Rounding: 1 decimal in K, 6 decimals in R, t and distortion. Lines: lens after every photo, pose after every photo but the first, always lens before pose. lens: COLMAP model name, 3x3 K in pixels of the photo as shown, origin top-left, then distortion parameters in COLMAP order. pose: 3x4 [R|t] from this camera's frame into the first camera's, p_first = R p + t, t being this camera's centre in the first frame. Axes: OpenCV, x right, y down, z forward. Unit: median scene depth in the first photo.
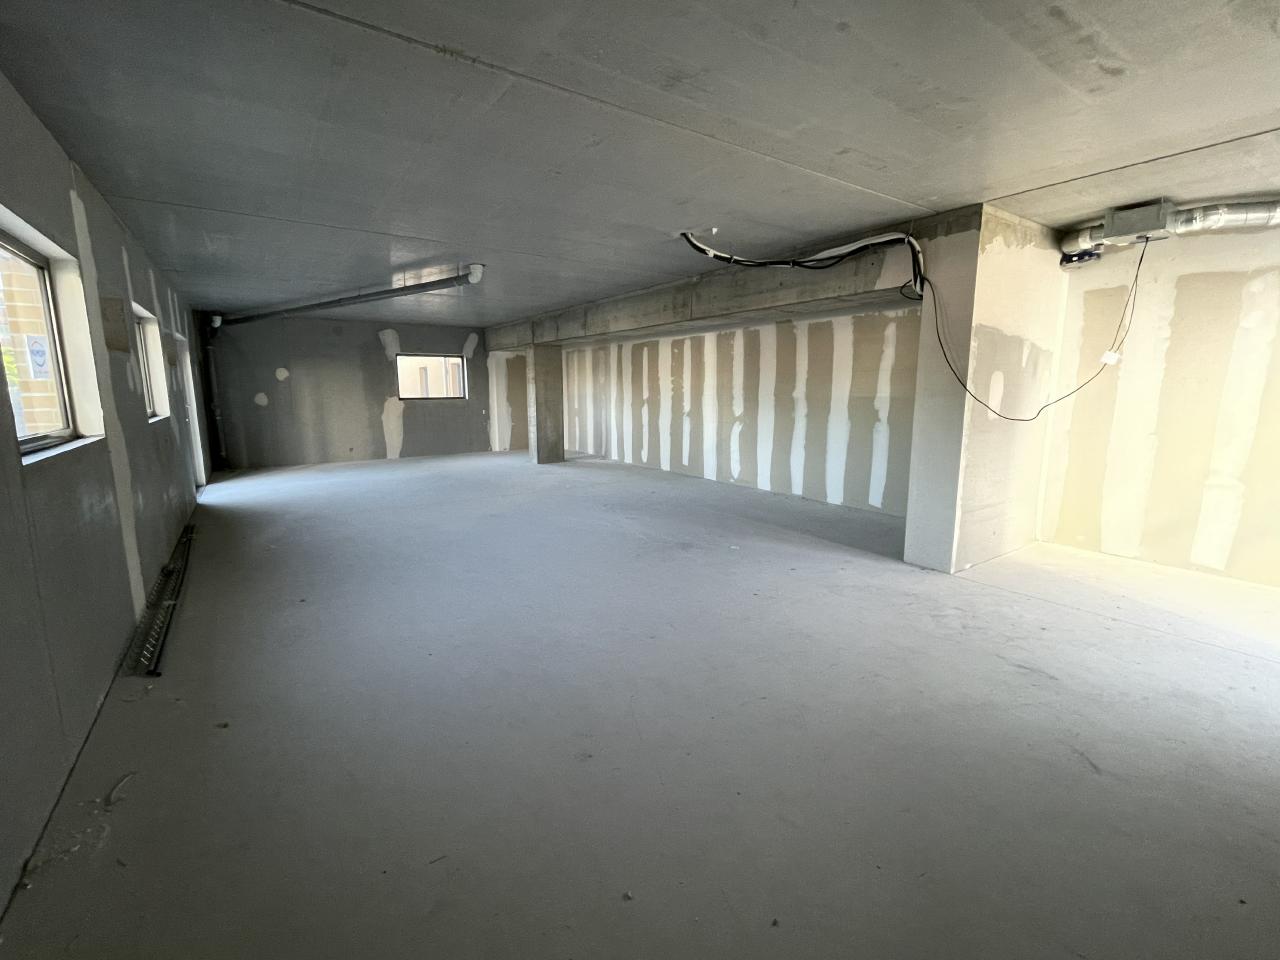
lens RADIAL K [[556.8, 0, 644.2], [0, 556.8, 471.9], [0, 0, 1]] dist [0.000106, -0.001727]
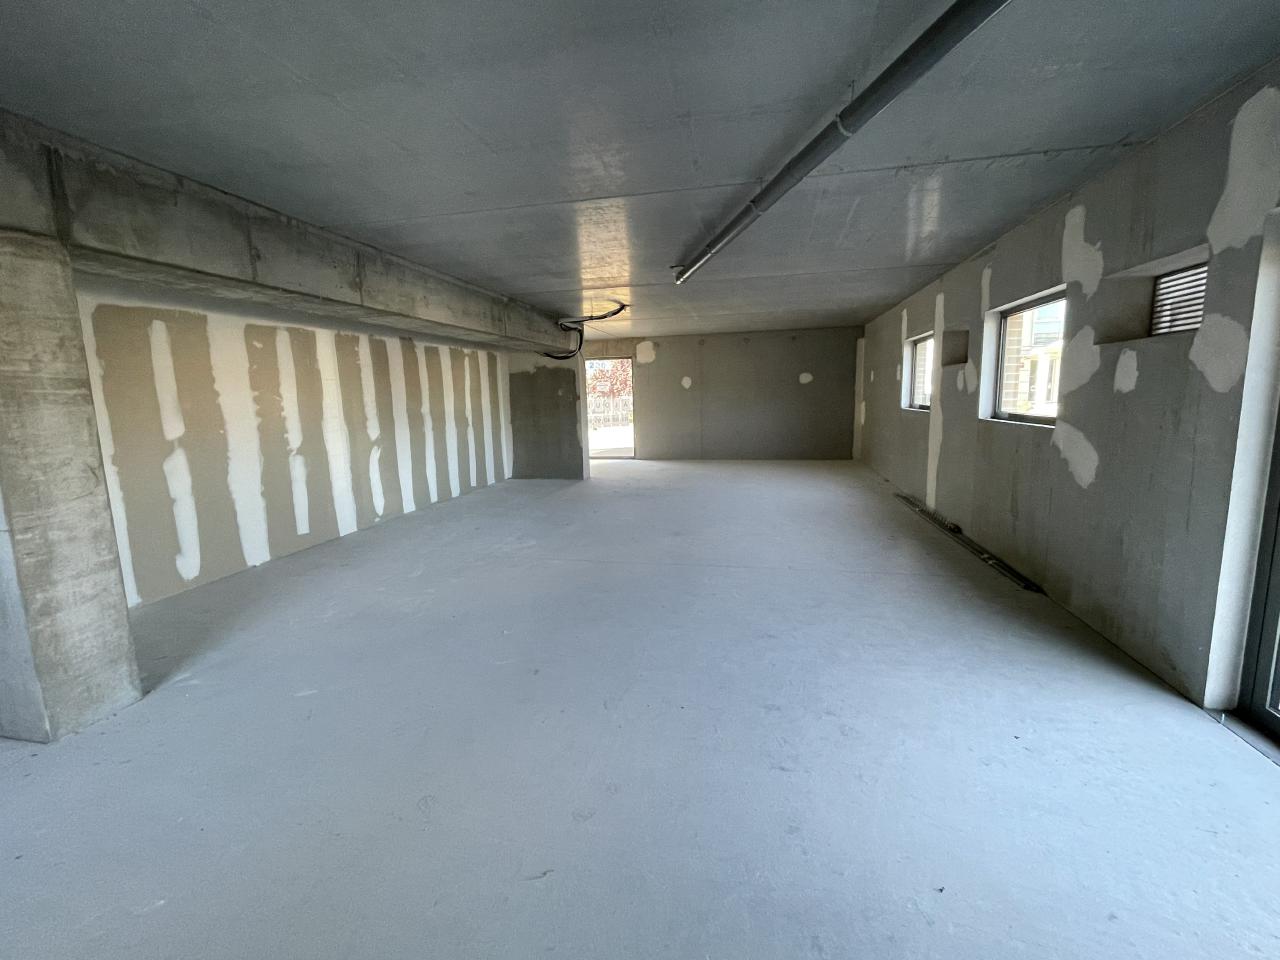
lens RADIAL K [[556.8, 0, 637.5], [0, 556.8, 477.6], [0, 0, 1]] dist [0.000106, -0.001727]
pose [[-0.672346, -0.086237, 0.735196, -0.708695], [0.143846, 0.959037, 0.244043, -0.192584], [-0.726126, 0.269836, -0.632400, 1.257274]]
